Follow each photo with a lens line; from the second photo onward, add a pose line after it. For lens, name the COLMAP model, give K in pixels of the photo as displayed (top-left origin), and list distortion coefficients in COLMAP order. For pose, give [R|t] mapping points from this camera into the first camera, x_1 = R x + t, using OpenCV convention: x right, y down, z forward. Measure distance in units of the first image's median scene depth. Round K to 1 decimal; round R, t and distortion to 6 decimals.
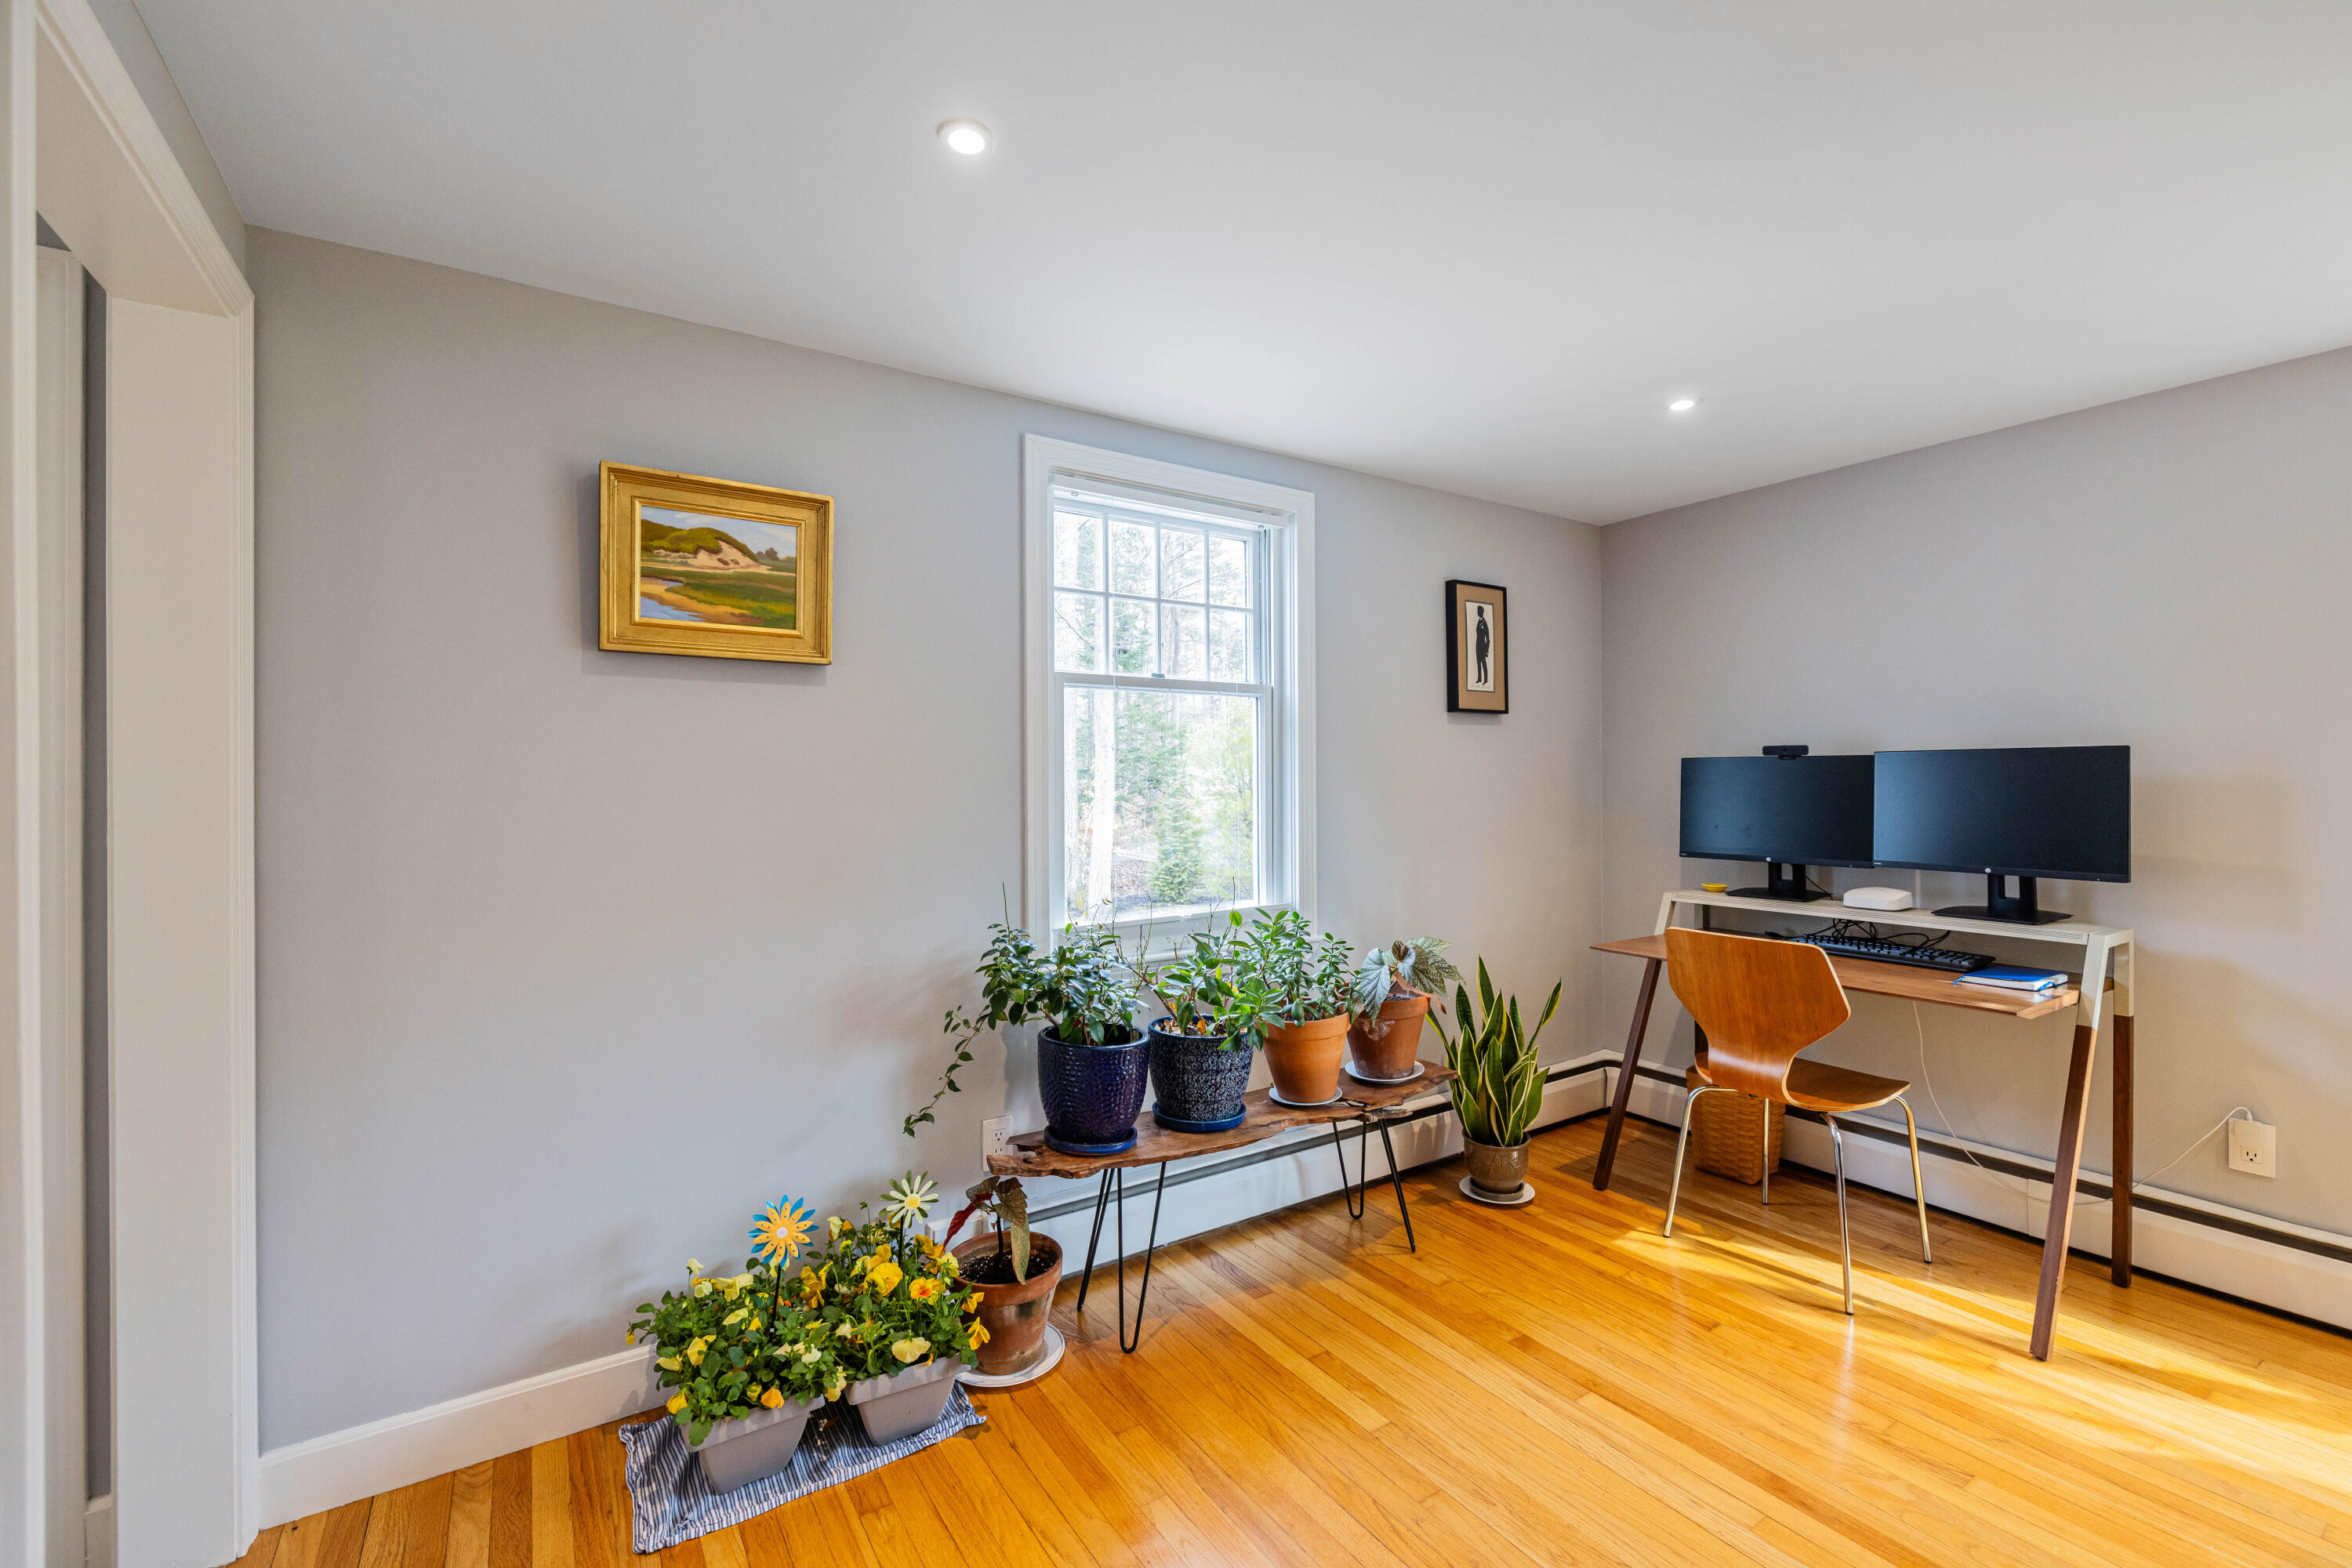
lens RADIAL K [[976.3, 0, 1191.1], [0, 976.3, 774.8], [0, 0, 1]] dist [-0.010075, 0.000170]
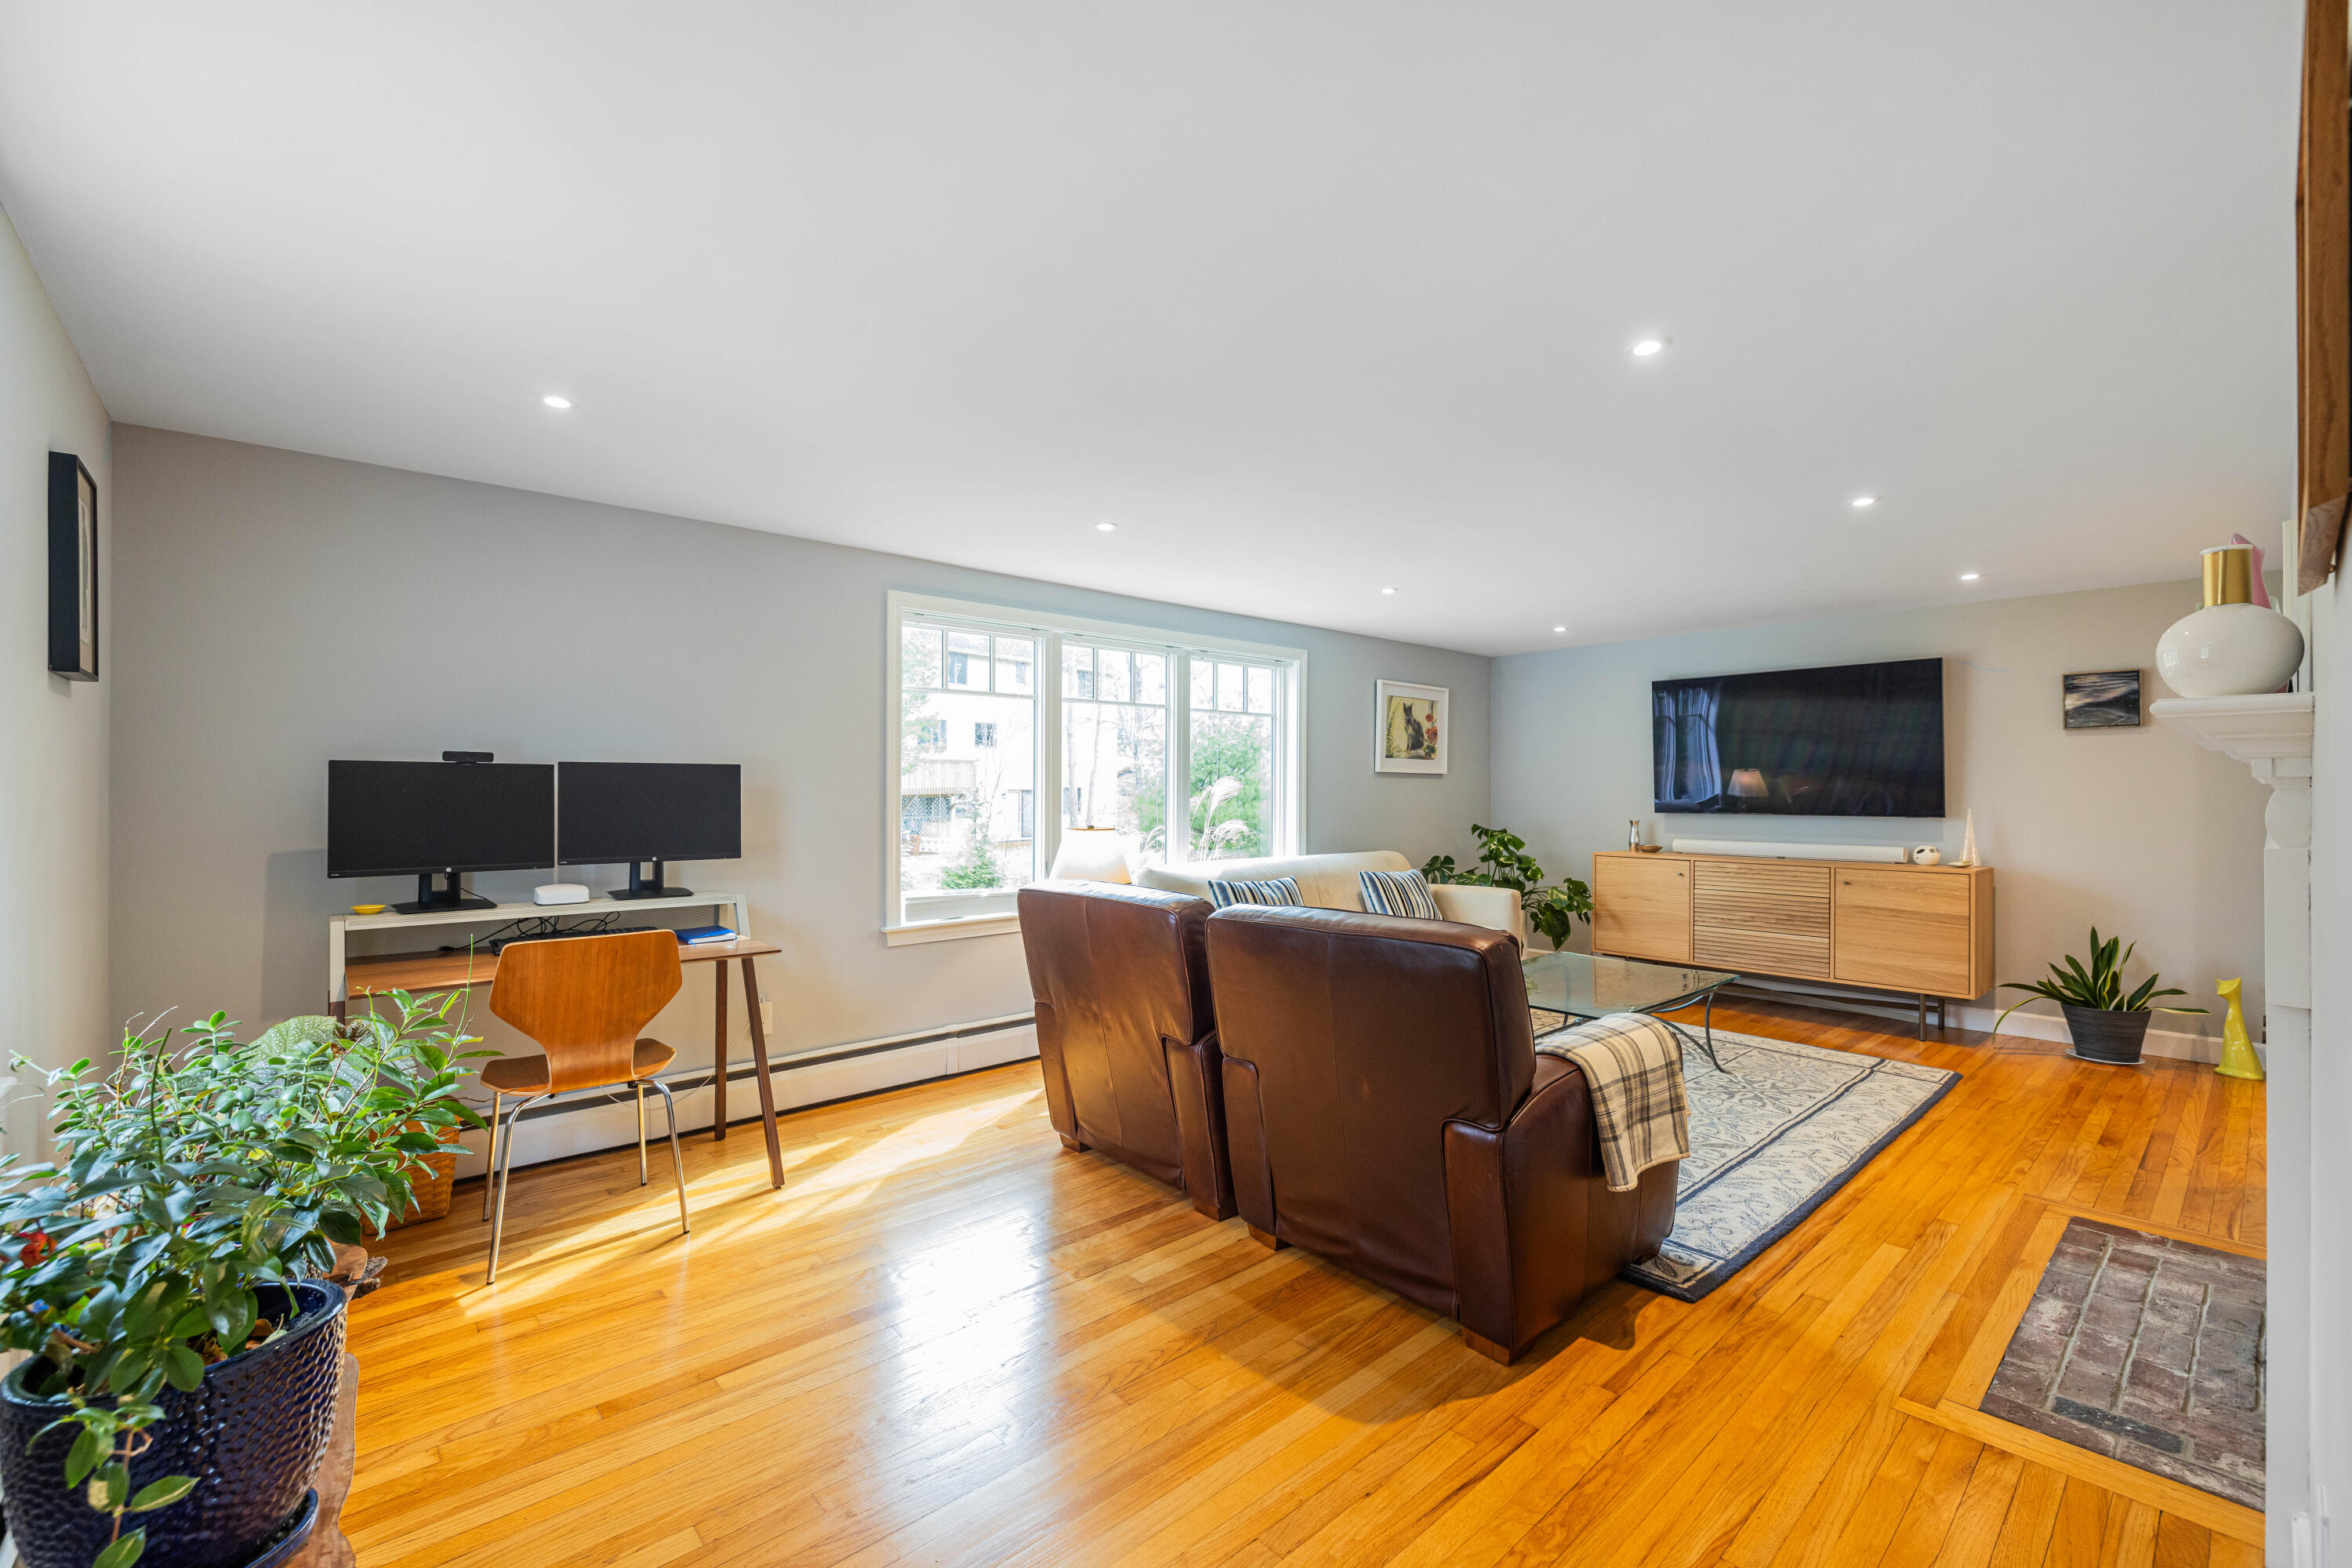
lens RADIAL K [[976.3, 0, 1155.0], [0, 976.3, 775.1], [0, 0, 1]] dist [-0.010075, 0.000170]
pose [[-0.142036, 0.014420, 0.989756, -0.553100], [-0.013188, 0.999778, -0.016458, 0.001415], [-0.989774, -0.015390, -0.141814, 0.554114]]
